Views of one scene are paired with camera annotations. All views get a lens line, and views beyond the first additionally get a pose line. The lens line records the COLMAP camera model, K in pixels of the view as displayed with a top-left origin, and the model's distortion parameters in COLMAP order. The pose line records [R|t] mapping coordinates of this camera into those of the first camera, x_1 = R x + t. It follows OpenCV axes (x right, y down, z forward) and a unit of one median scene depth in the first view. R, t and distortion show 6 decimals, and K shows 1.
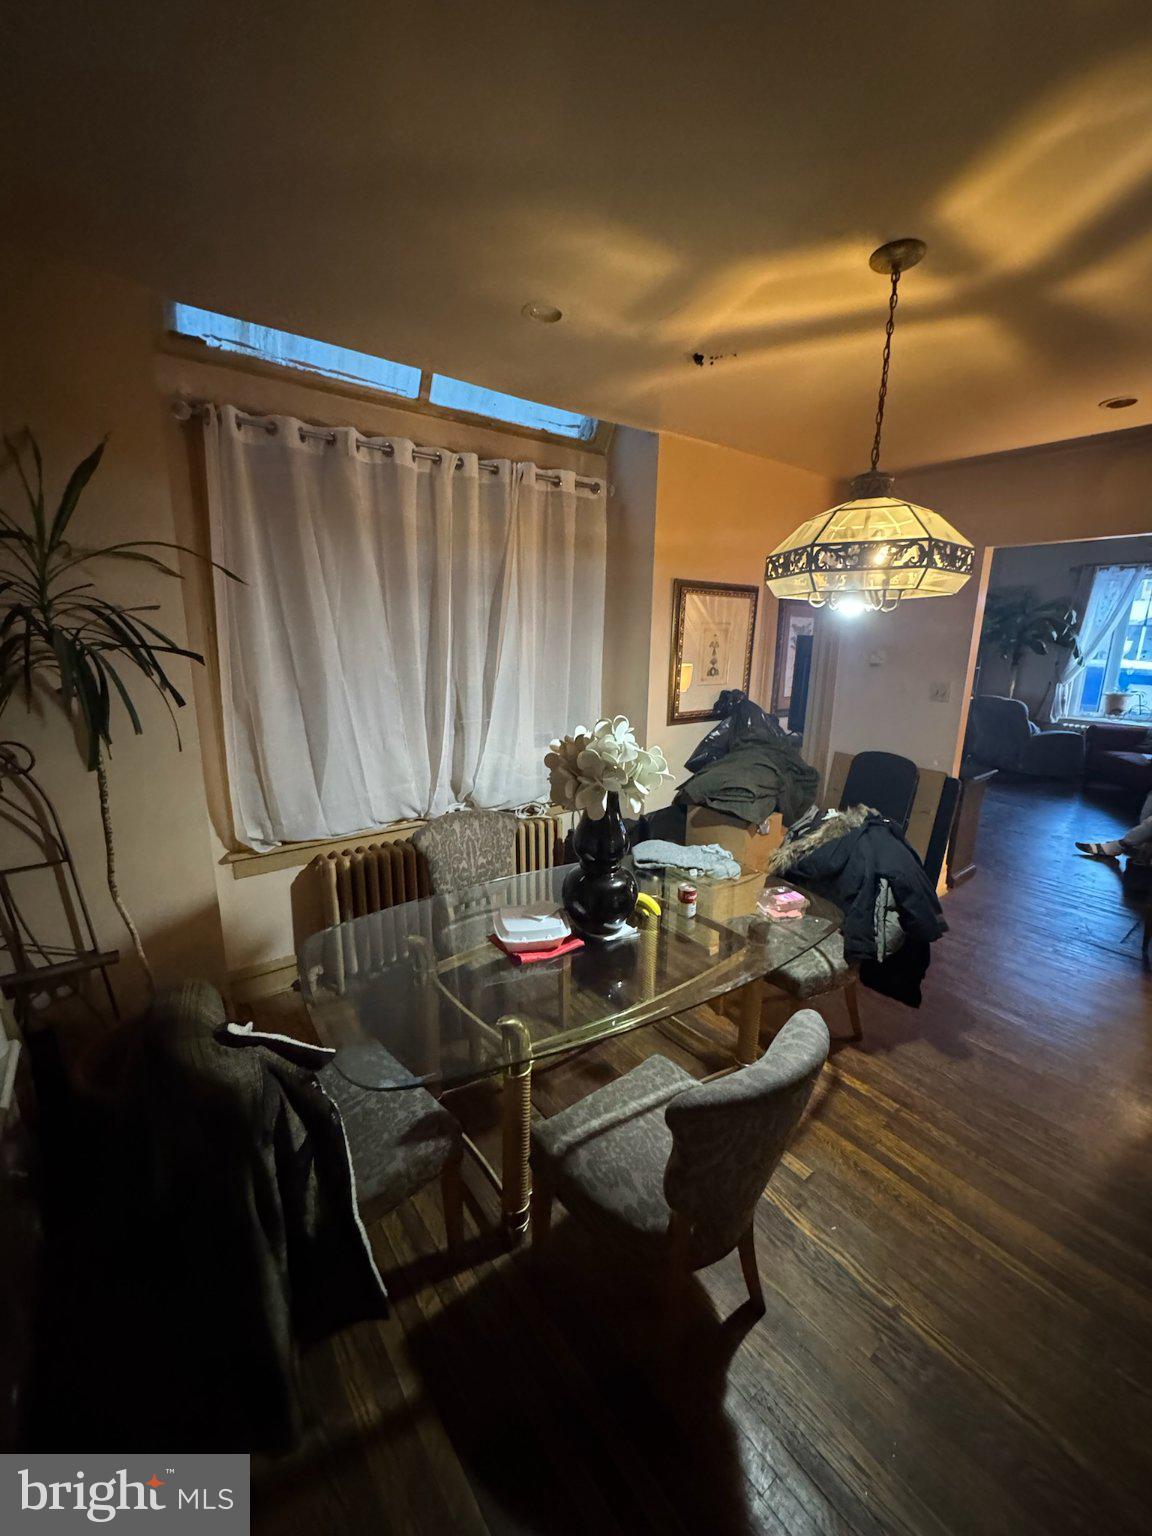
lens RADIAL K [[616.2, 0, 576.0], [0, 616.2, 768.0], [0, 0, 1]] dist [0.001177, -0.000153]
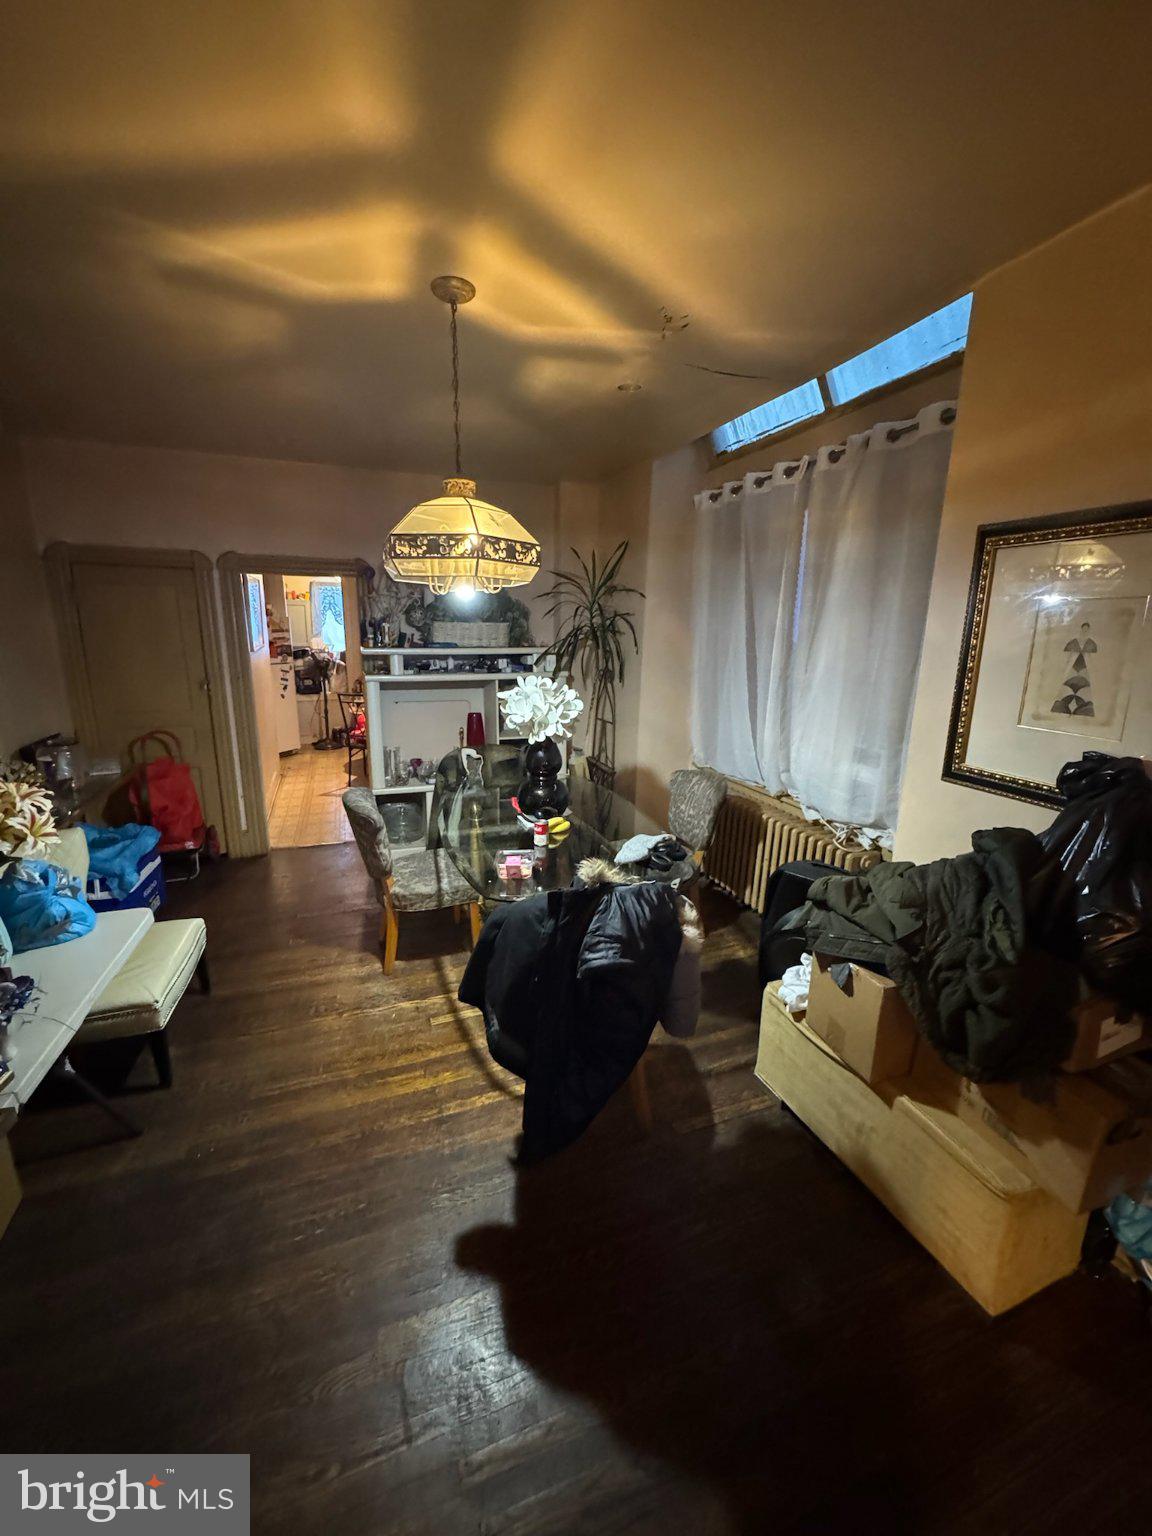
lens RADIAL K [[616.2, 0, 576.0], [0, 616.2, 768.0], [0, 0, 1]] dist [0.001177, -0.000153]
pose [[-0.283956, 0.203021, -0.937097, 1.273700], [-0.215870, 0.938700, 0.268780, -0.259139], [0.934221, 0.278613, -0.222723, 1.277053]]
